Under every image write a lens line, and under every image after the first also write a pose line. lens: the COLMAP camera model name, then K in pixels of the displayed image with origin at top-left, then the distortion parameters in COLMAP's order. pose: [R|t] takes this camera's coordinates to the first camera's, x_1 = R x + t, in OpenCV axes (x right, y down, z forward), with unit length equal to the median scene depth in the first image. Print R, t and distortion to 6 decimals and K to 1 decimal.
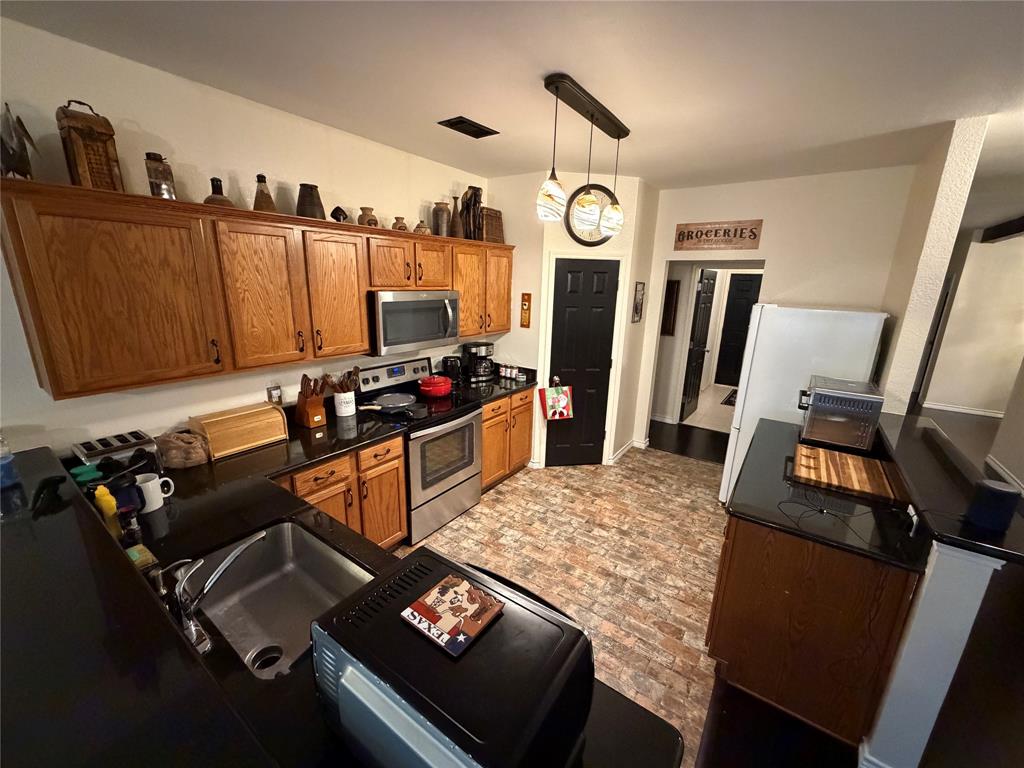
lens RADIAL K [[408.2, 0, 509.7], [0, 408.2, 384.8], [0, 0, 1]] dist [0.001604, -0.000496]
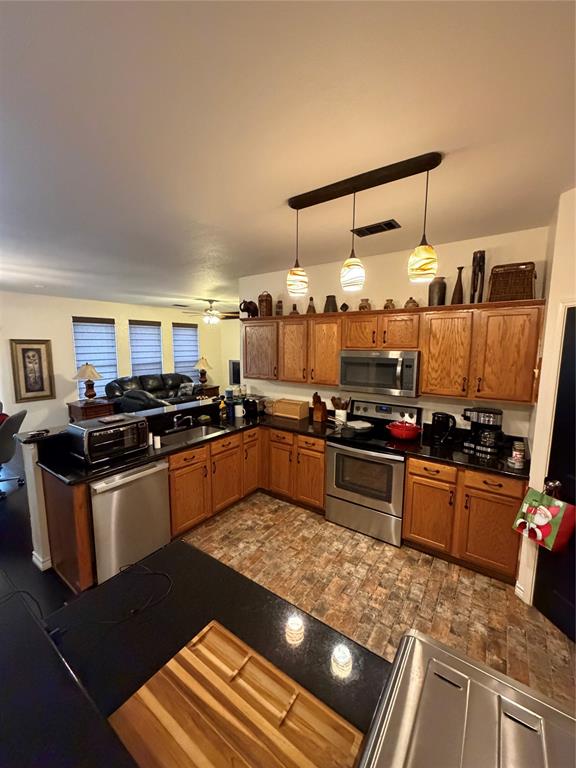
lens RADIAL K [[306.2, 0, 287.2], [0, 306.2, 381.9], [0, 0, 1]] dist [0.001604, -0.000496]
pose [[0.001955, 0.098819, -0.995103, 0.865053], [-0.255274, 0.962186, 0.095049, -0.161799], [0.966867, 0.253838, 0.027107, 0.762138]]
